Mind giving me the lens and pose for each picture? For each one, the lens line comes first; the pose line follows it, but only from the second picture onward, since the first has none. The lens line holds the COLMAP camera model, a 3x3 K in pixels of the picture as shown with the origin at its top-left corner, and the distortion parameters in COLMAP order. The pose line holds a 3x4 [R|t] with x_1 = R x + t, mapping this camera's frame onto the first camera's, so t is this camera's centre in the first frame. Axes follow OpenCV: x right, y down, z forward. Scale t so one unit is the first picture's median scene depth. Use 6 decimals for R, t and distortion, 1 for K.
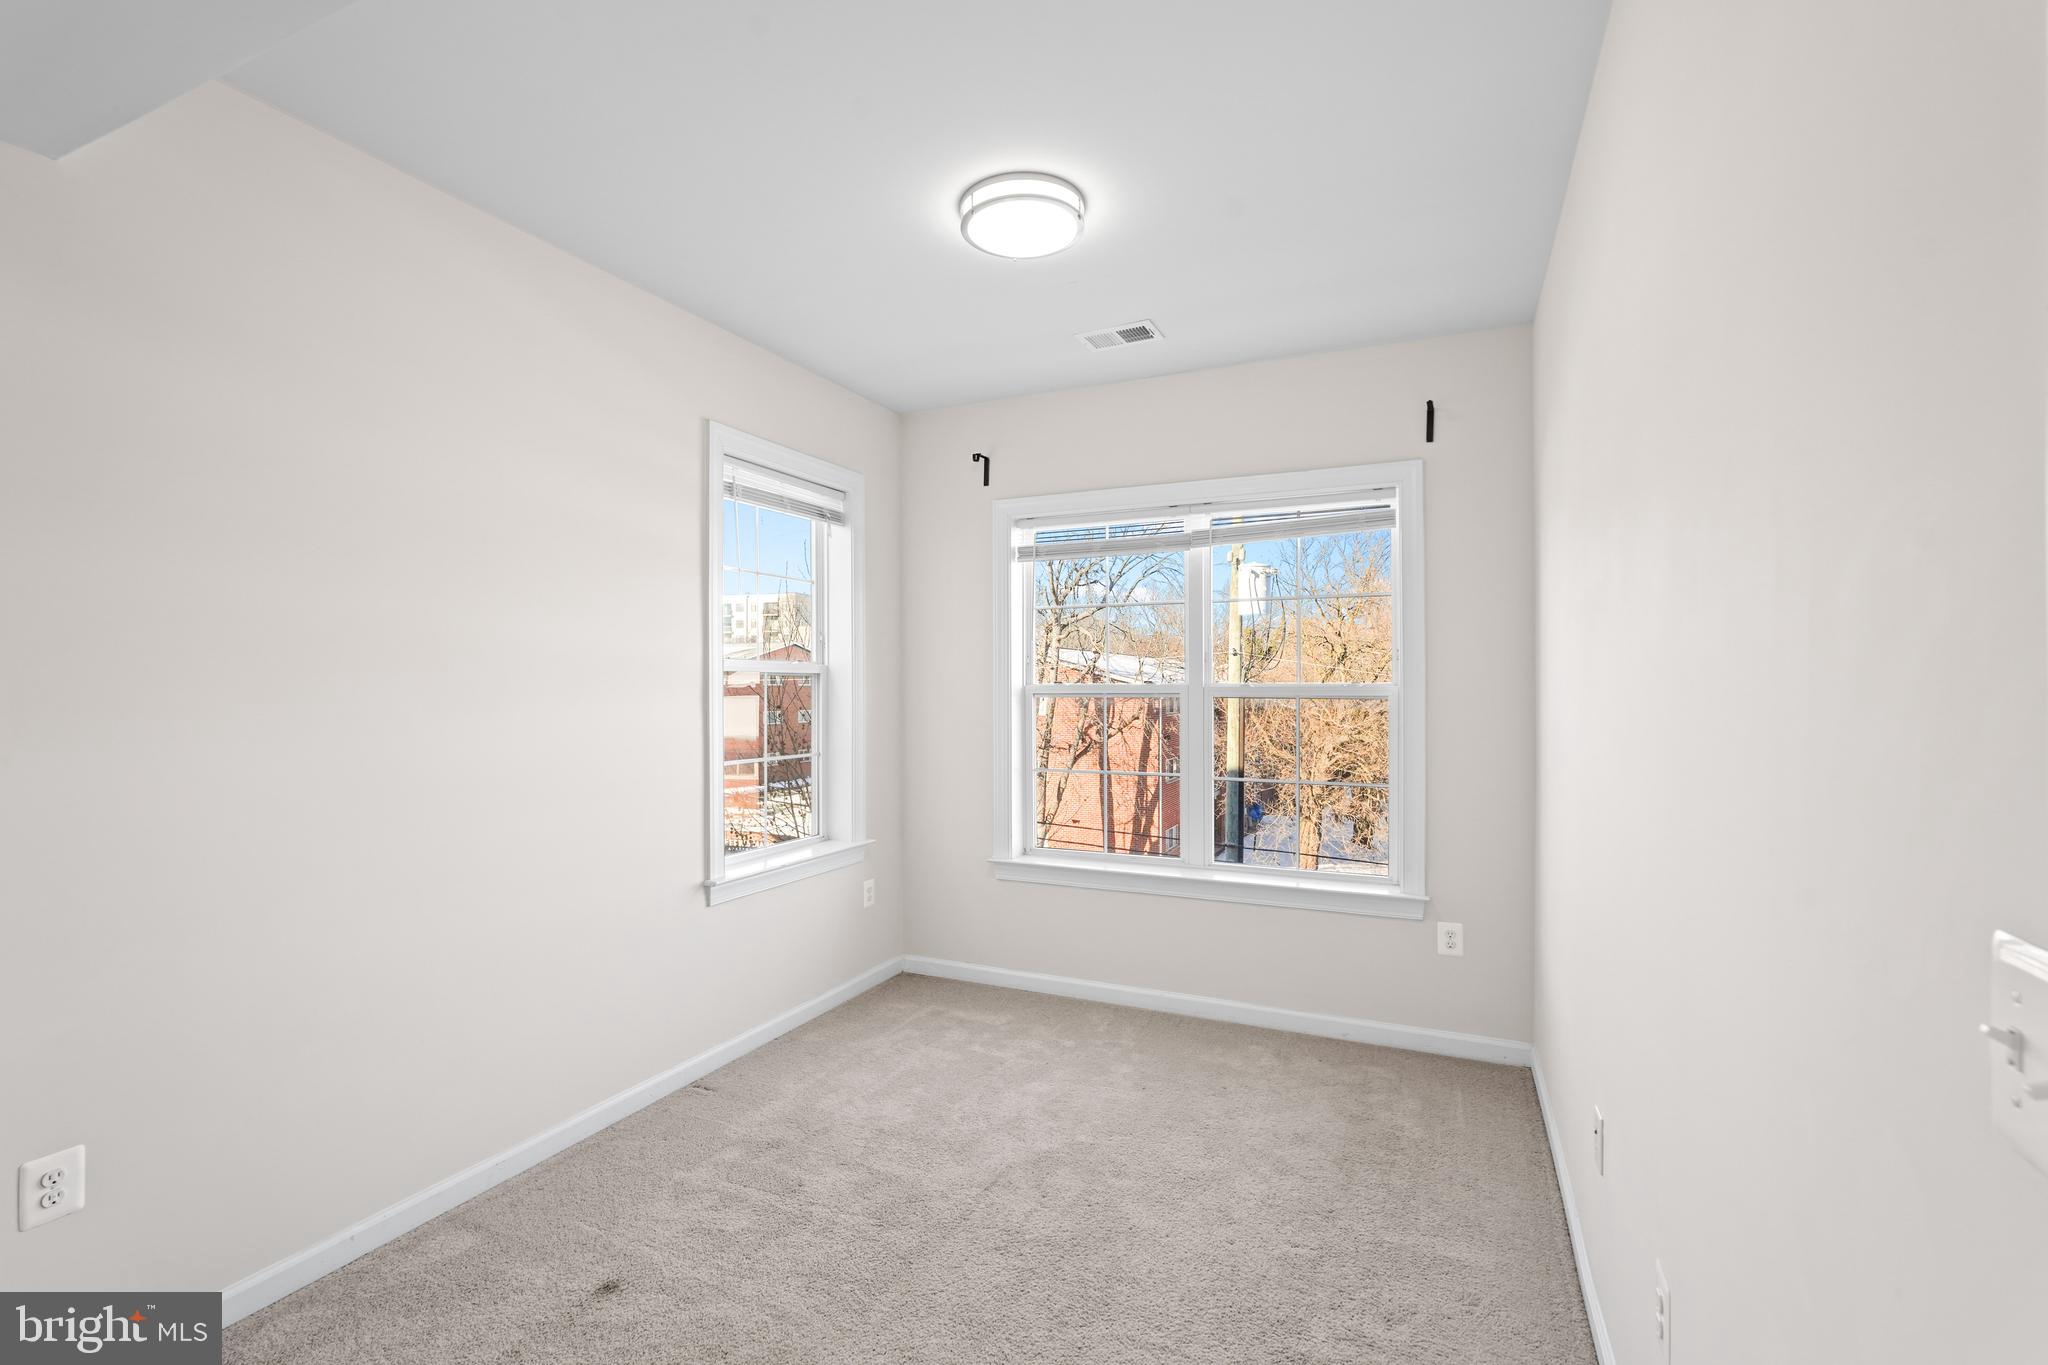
lens RADIAL K [[903.7, 0, 1024.0], [0, 903.7, 682.5], [0, 0, 1]] dist [-0.028435, -0.000159]
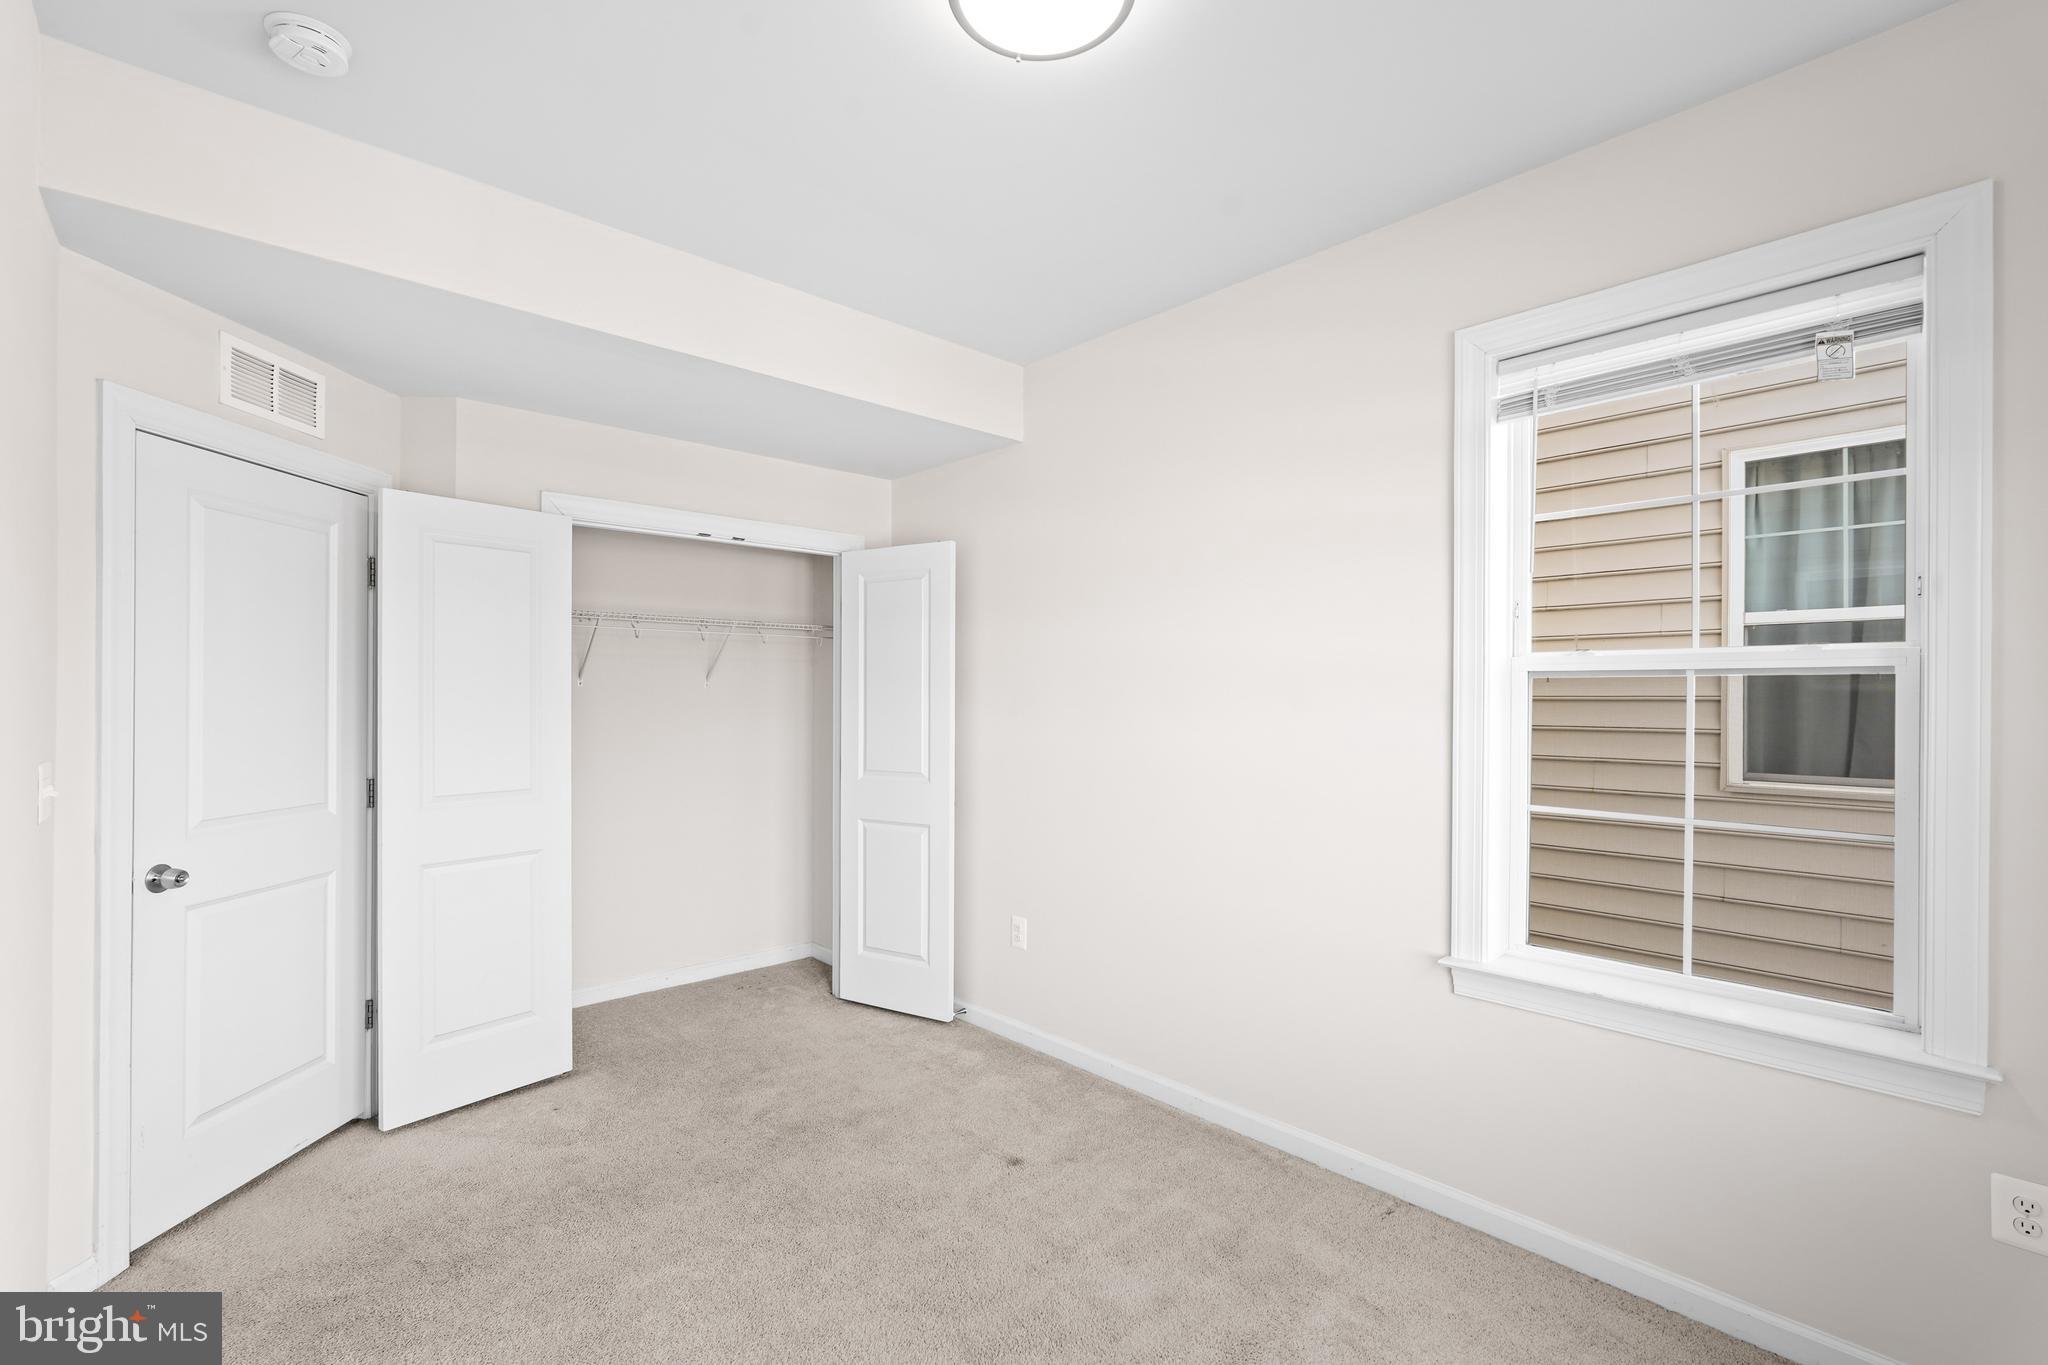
lens RADIAL K [[923.4, 0, 1024.0], [0, 923.4, 682.5], [0, 0, 1]] dist [0.000529, 0.000218]
pose [[-0.389938, -0.000839, -0.920841, 0.537286], [0.013011, 0.999895, -0.006421, -0.006258], [0.920749, -0.014485, -0.389886, 1.078476]]
